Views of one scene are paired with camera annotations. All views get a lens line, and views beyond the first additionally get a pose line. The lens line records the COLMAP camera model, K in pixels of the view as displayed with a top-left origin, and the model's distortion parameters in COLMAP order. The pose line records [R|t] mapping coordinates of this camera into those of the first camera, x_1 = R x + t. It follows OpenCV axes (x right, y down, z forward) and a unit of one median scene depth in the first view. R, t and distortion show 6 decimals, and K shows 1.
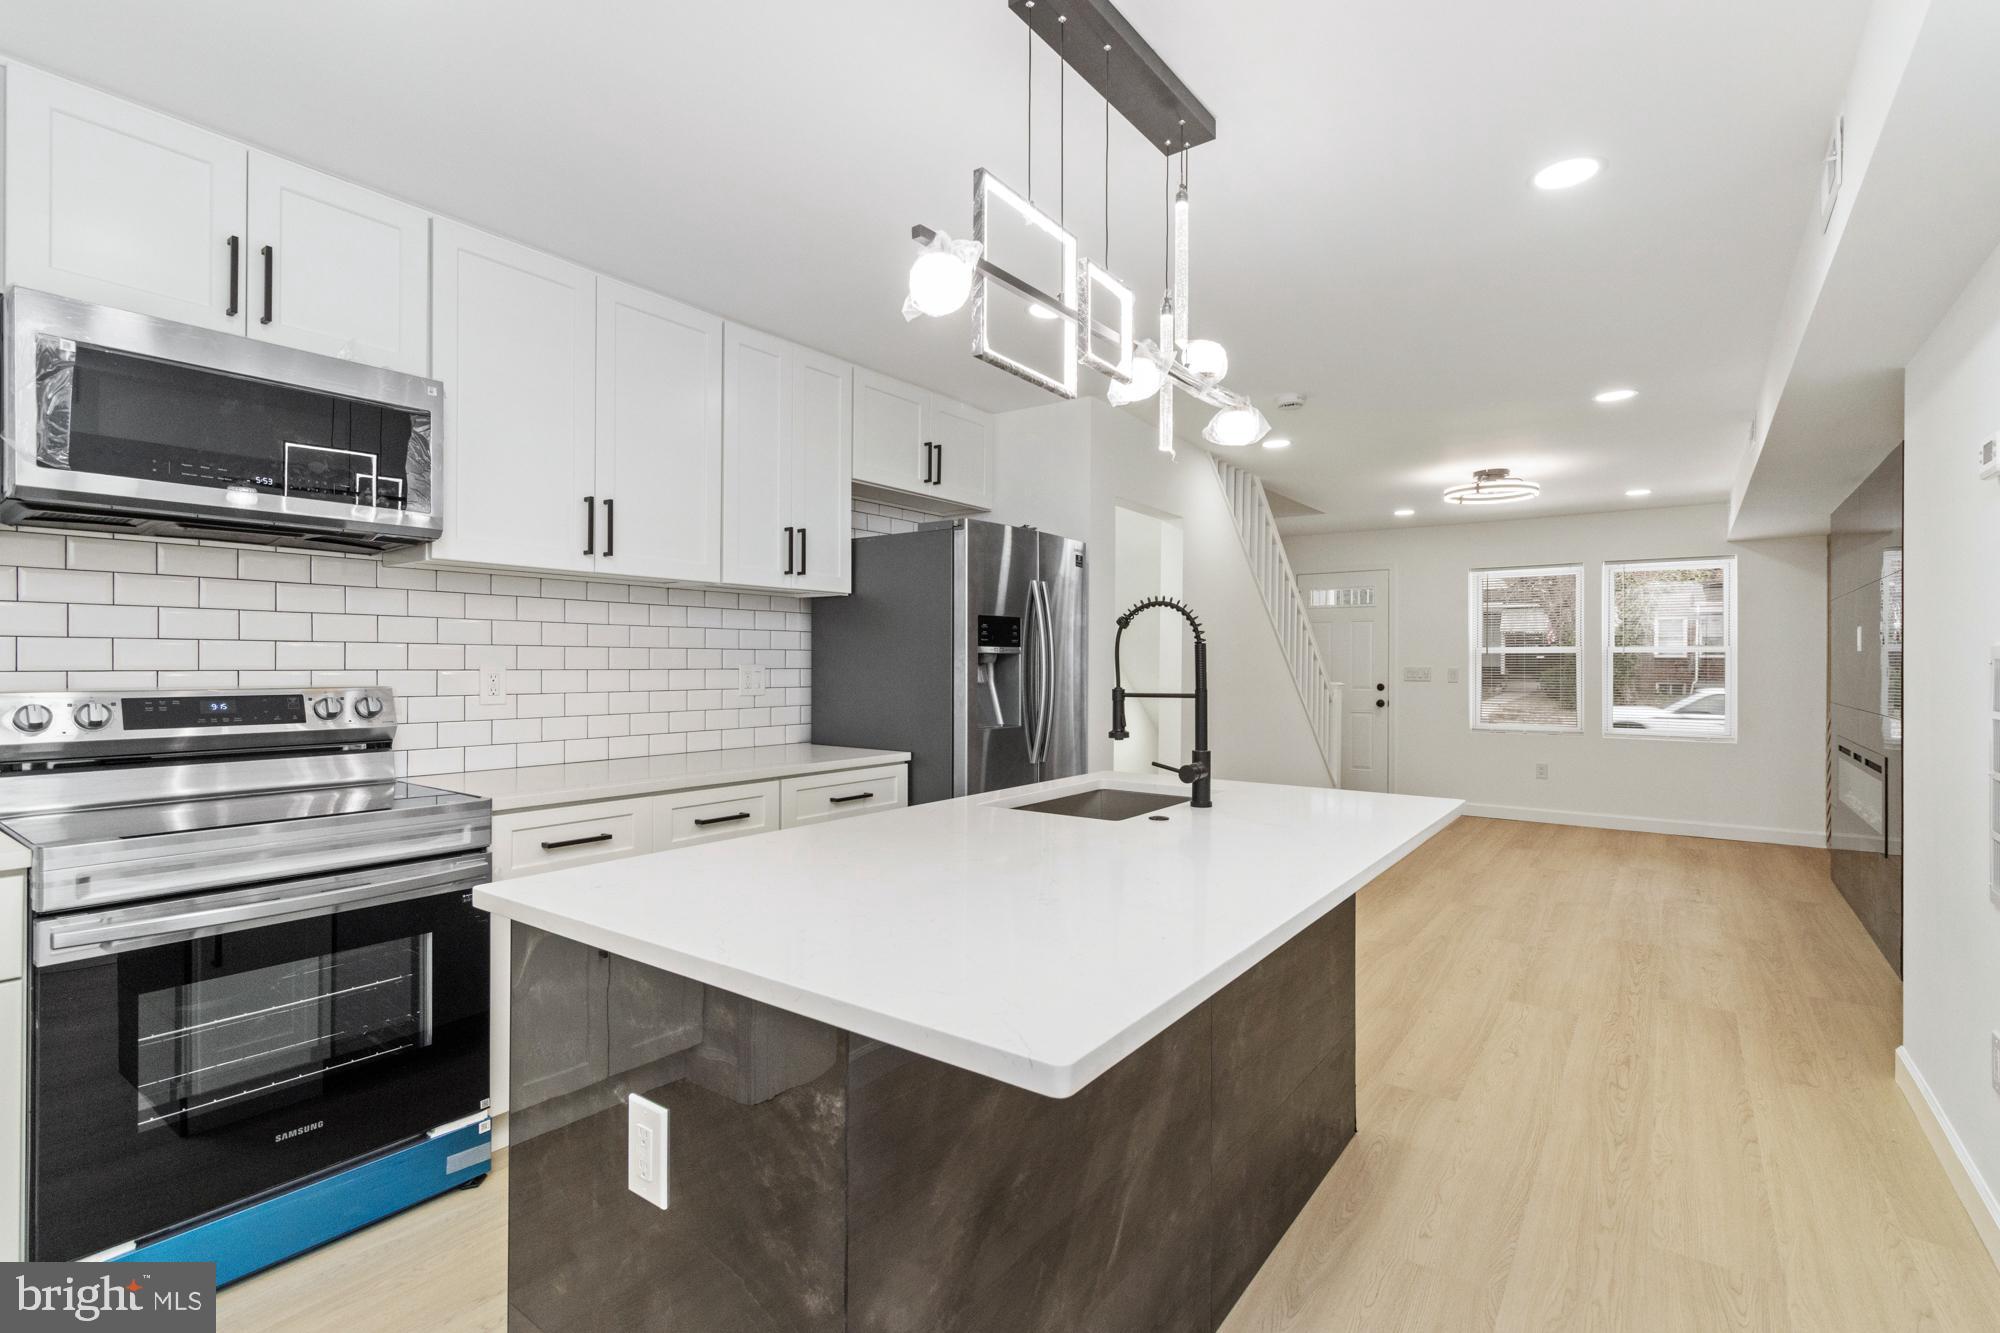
lens RADIAL K [[927.5, 0, 1011.9], [0, 927.5, 665.0], [0, 0, 1]] dist [0.005569, -0.000586]
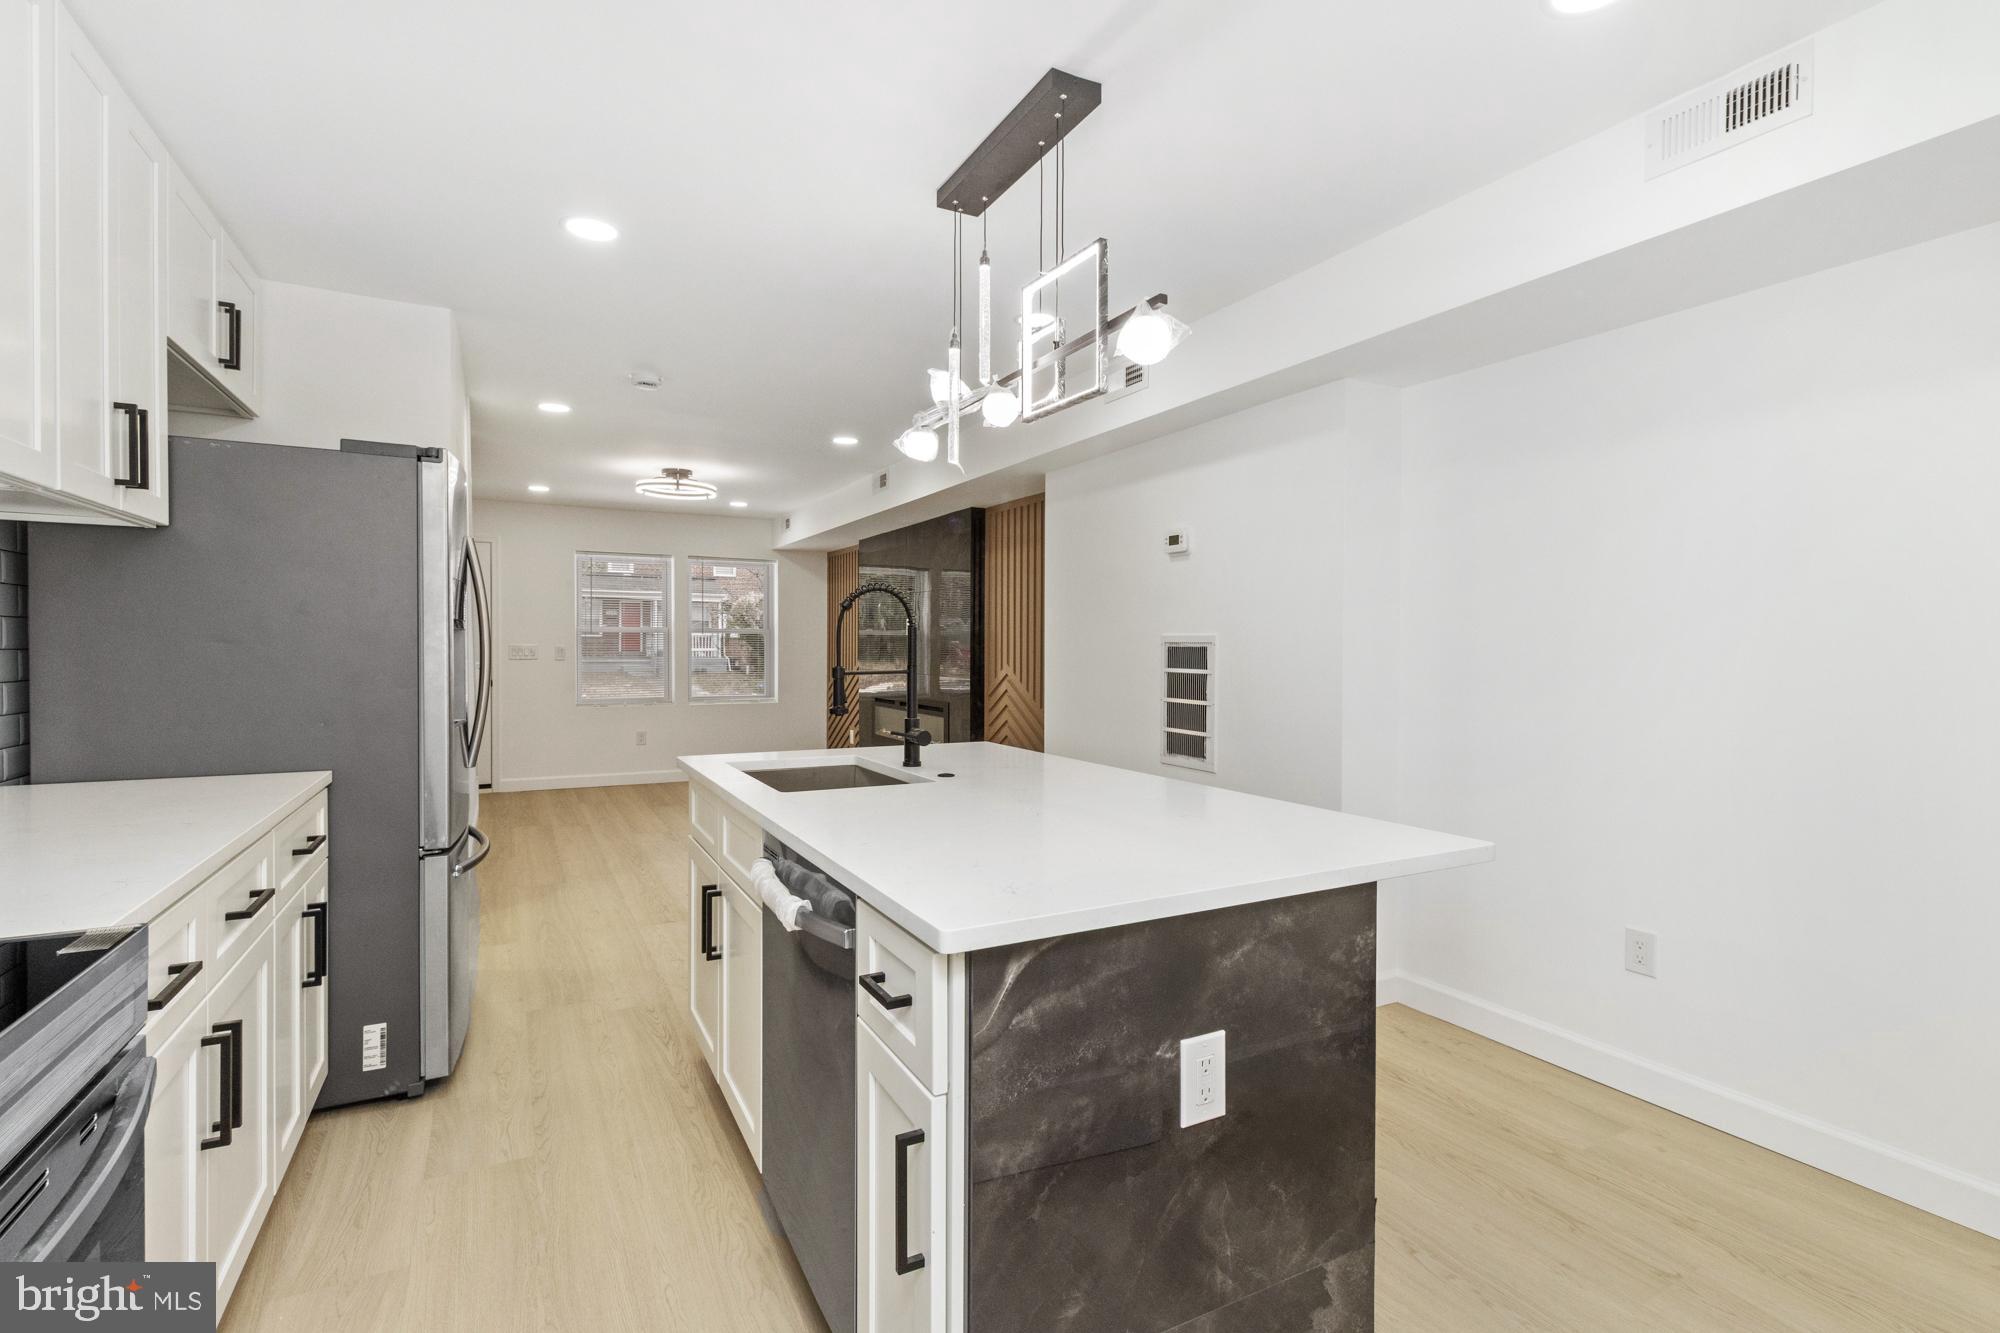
lens RADIAL K [[929.4, 0, 1009.2], [0, 929.4, 652.0], [0, 0, 1]] dist [0.000175, 0.001120]
pose [[0.436465, -0.007387, 0.899691, -0.500464], [-0.002115, 0.999955, 0.009236, -0.001600], [-0.899719, -0.005934, 0.436429, 0.239764]]
